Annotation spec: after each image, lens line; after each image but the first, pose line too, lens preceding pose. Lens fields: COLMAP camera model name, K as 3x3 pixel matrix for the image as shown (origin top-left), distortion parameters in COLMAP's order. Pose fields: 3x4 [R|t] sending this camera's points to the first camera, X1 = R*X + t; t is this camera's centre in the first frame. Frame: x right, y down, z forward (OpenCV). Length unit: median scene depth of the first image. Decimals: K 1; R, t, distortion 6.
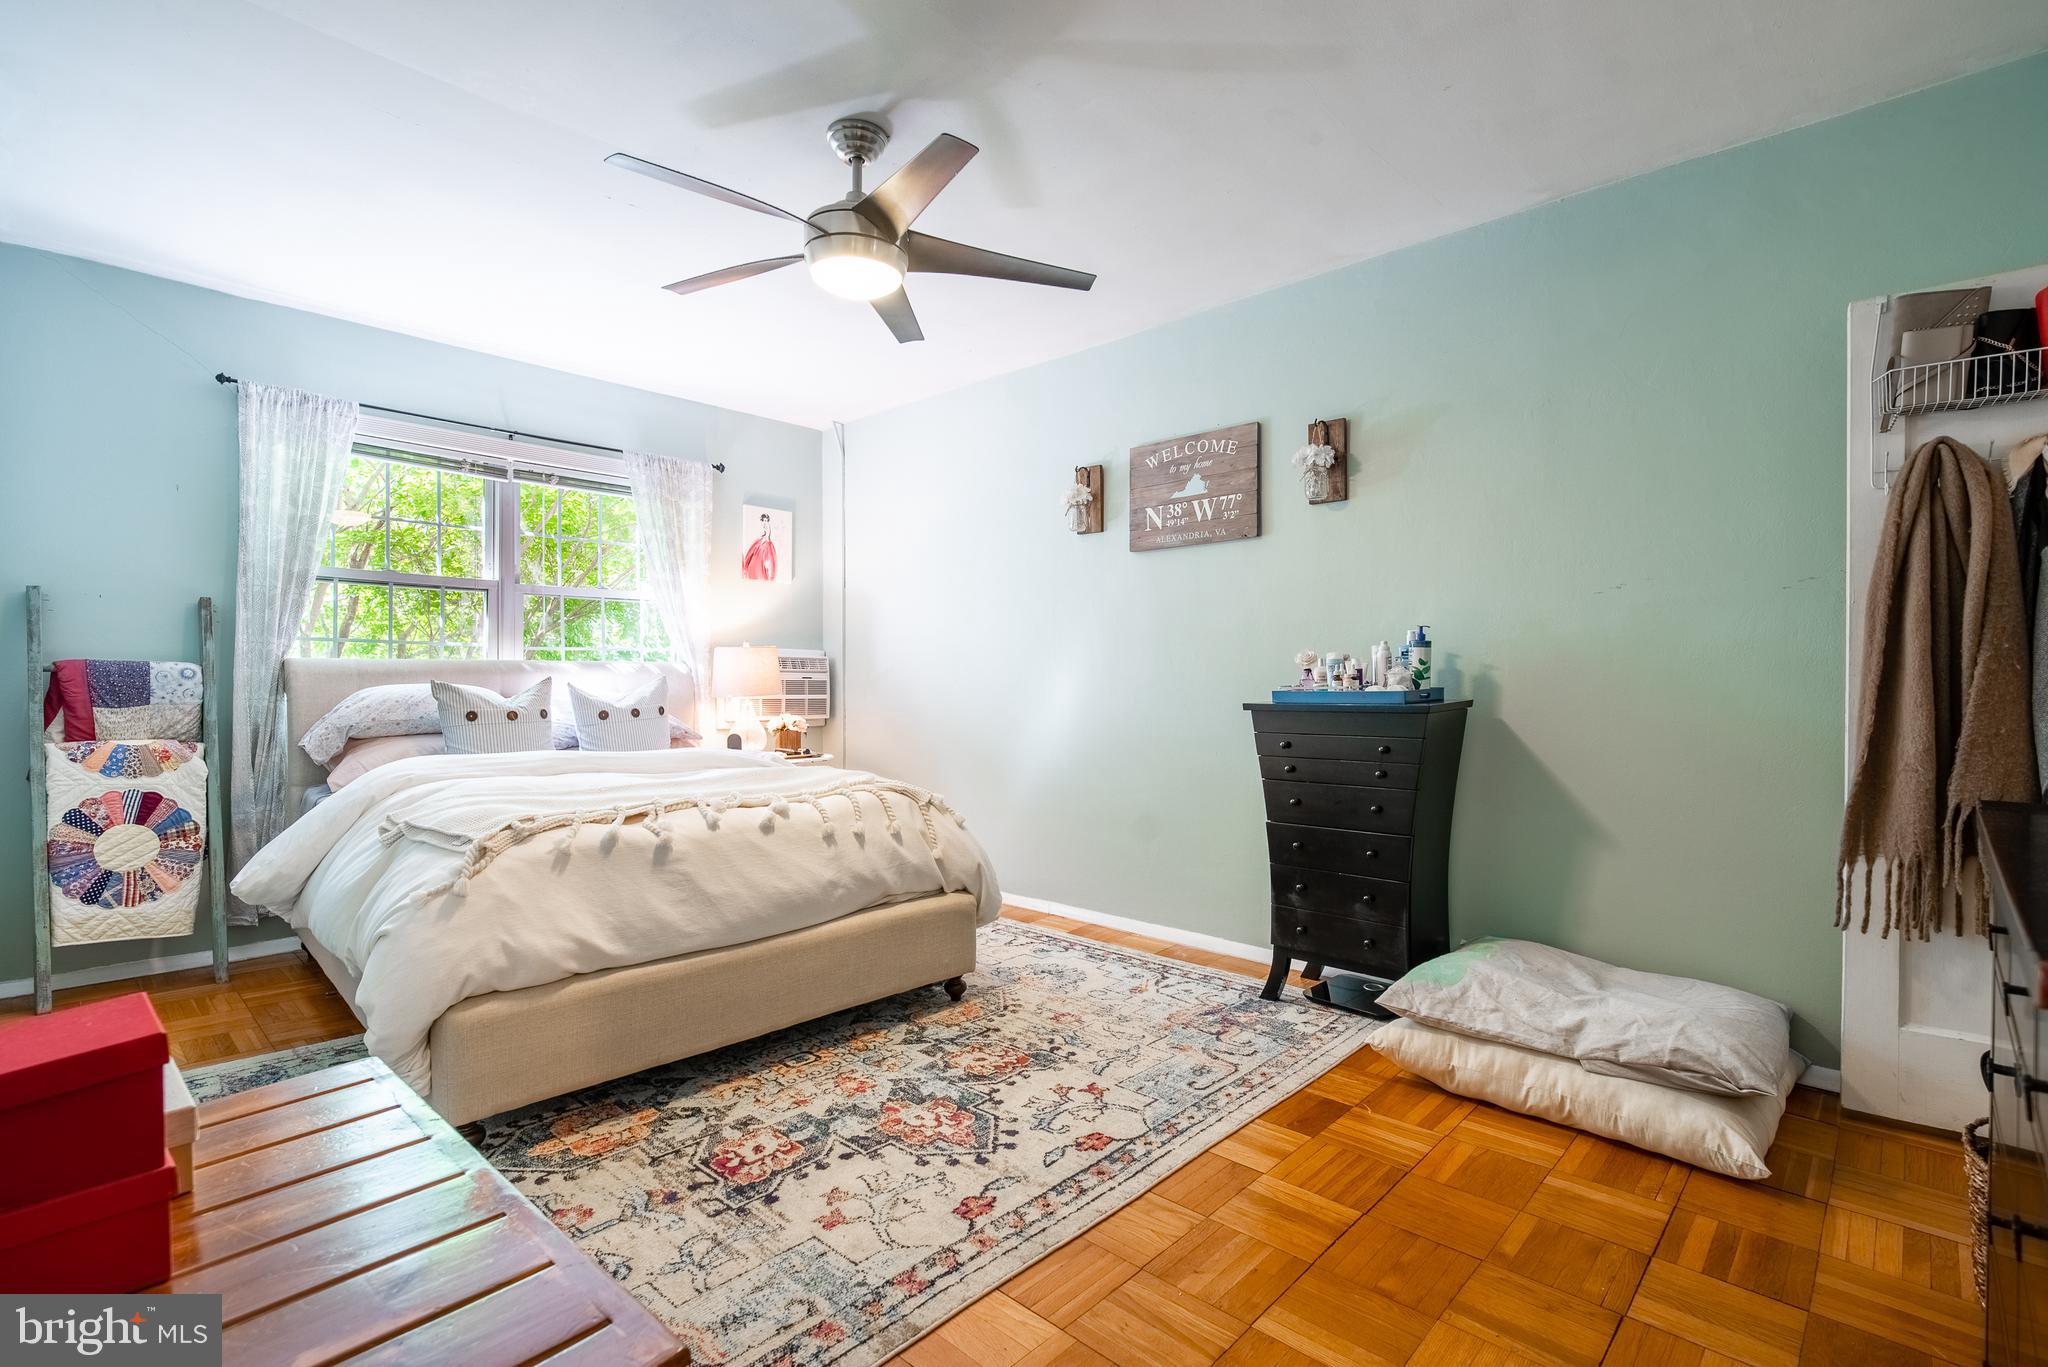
lens RADIAL K [[946.3, 0, 975.3], [0, 946.3, 688.6], [0, 0, 1]] dist [-0.003183, -0.001332]
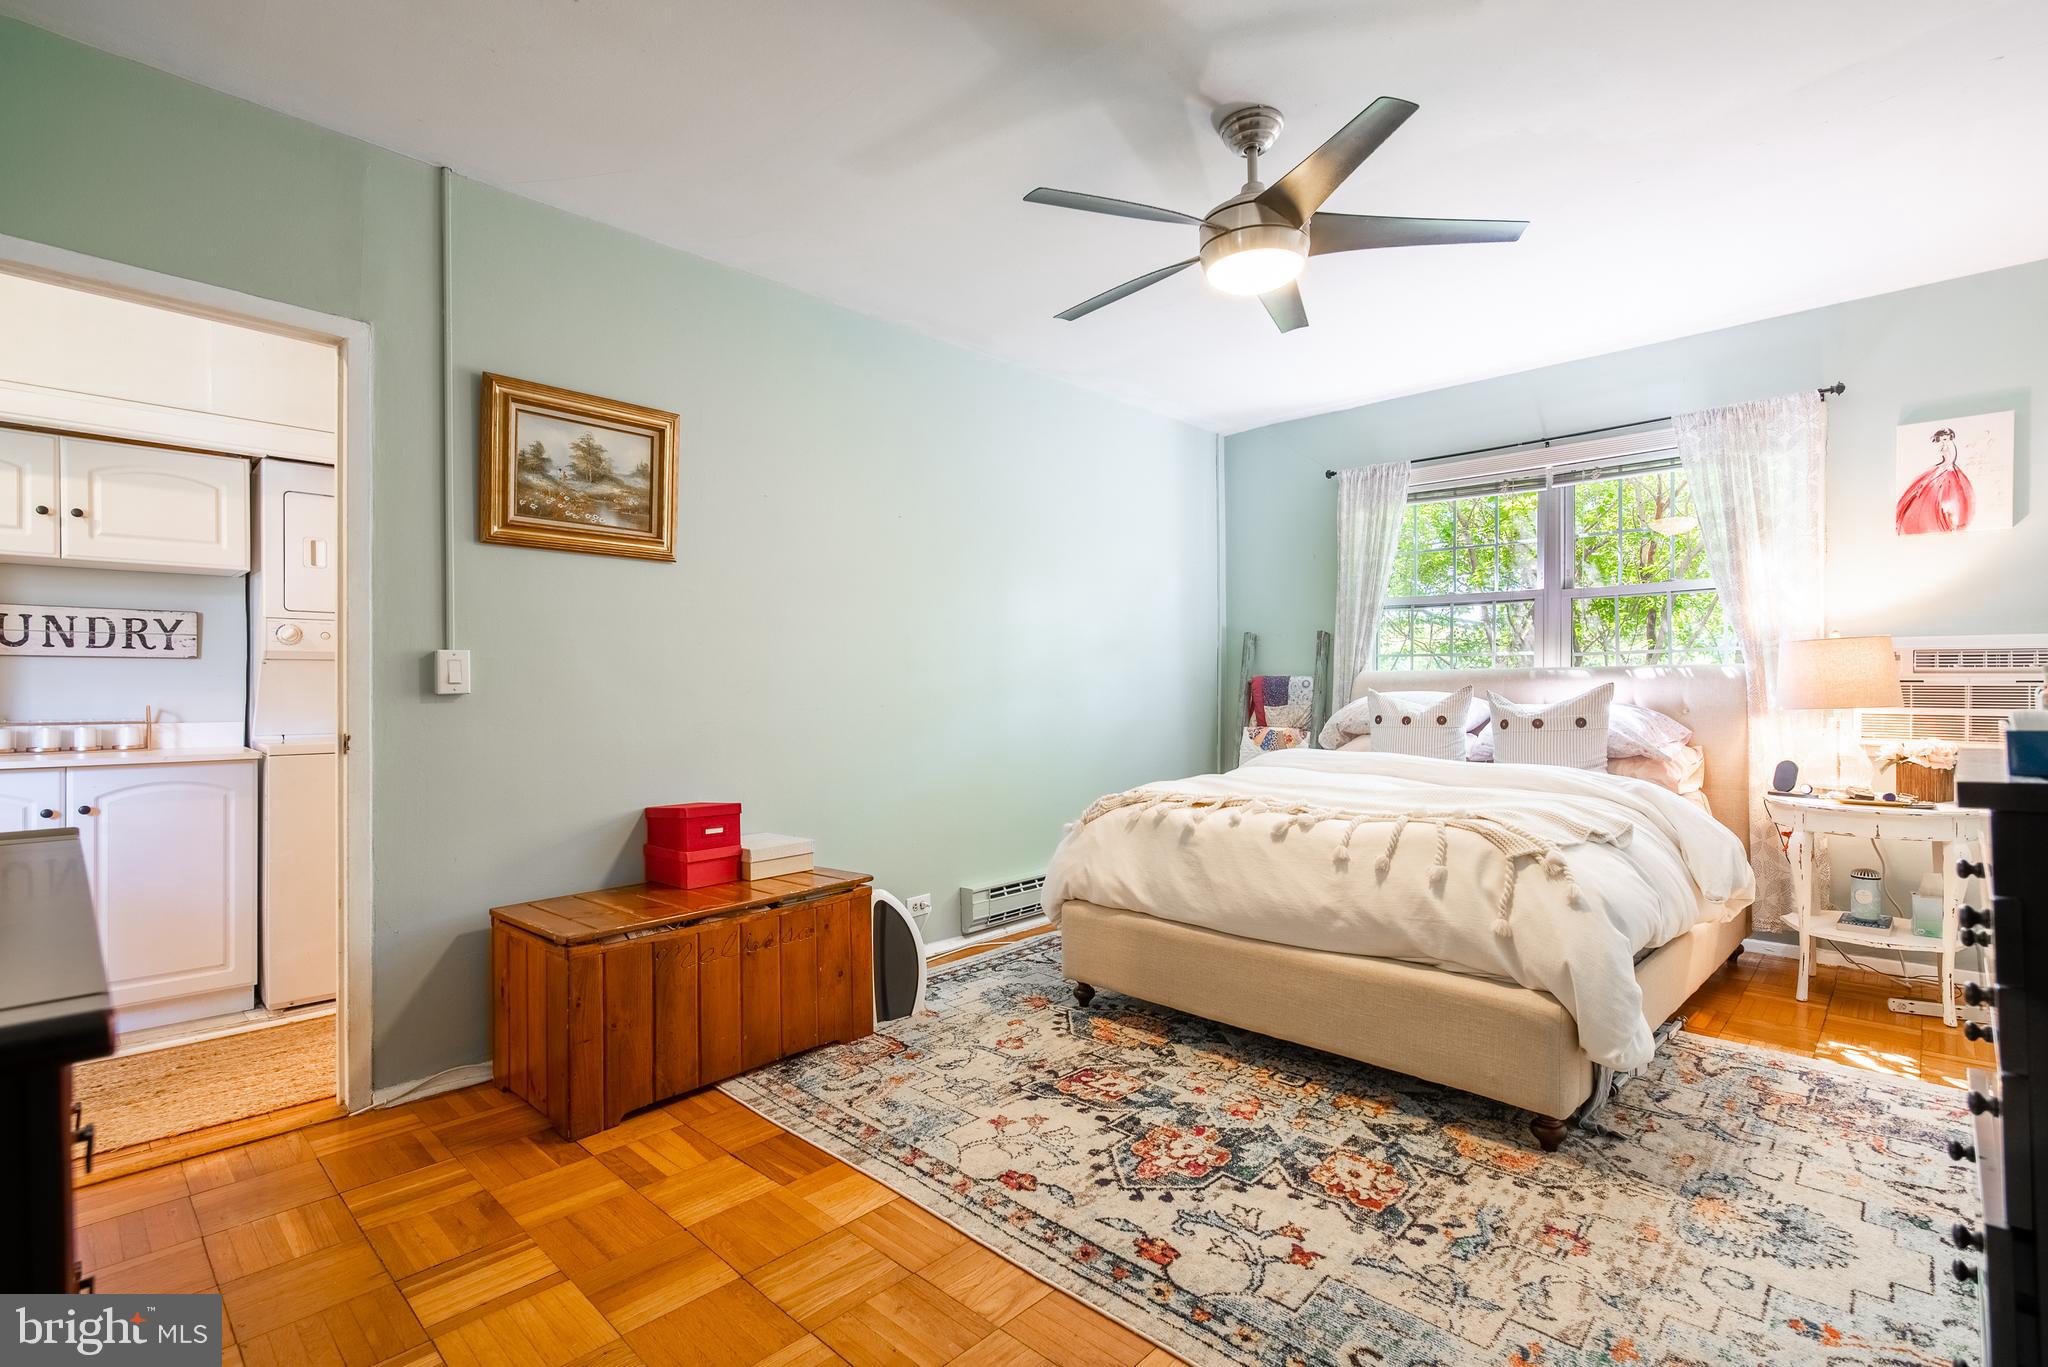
lens RADIAL K [[946.3, 0, 1070.5], [0, 946.3, 685.7], [0, 0, 1]] dist [-0.003183, -0.001332]
pose [[0.036538, -0.001917, -0.999330, 0.806741], [-0.002544, 0.999995, -0.002011, -0.011816], [0.999329, 0.002616, 0.036533, 0.758386]]
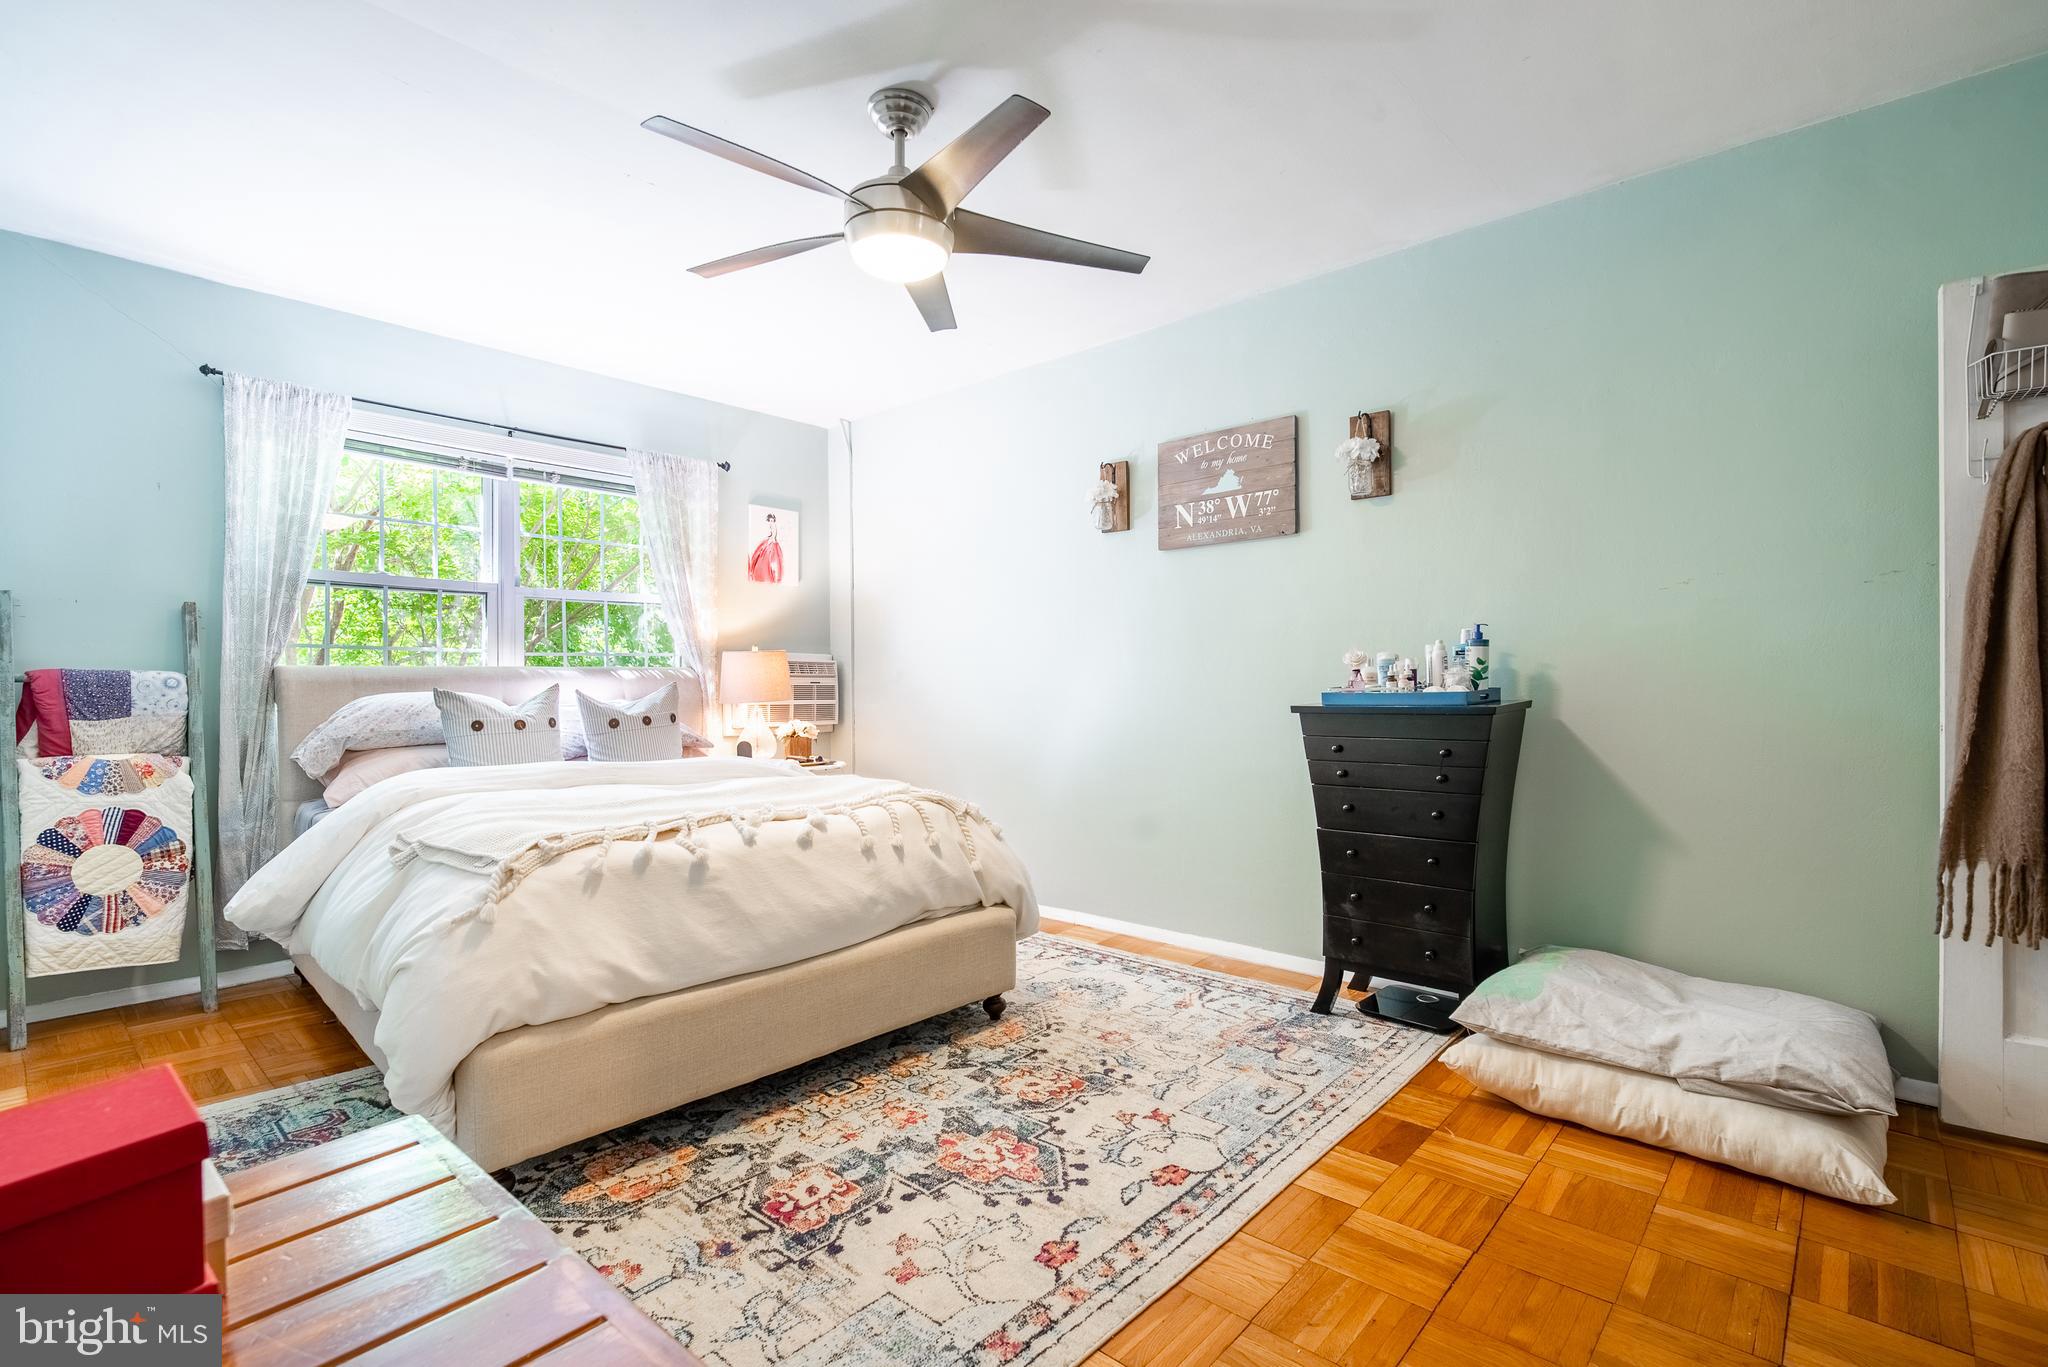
lens RADIAL K [[946.3, 0, 976.2], [0, 946.3, 688.4], [0, 0, 1]] dist [-0.003183, -0.001332]
pose [[0.999713, -0.007696, 0.022674, -0.071826], [0.007778, 0.999964, -0.003523, -0.001412], [-0.022646, 0.003698, 0.999737, 0.055850]]
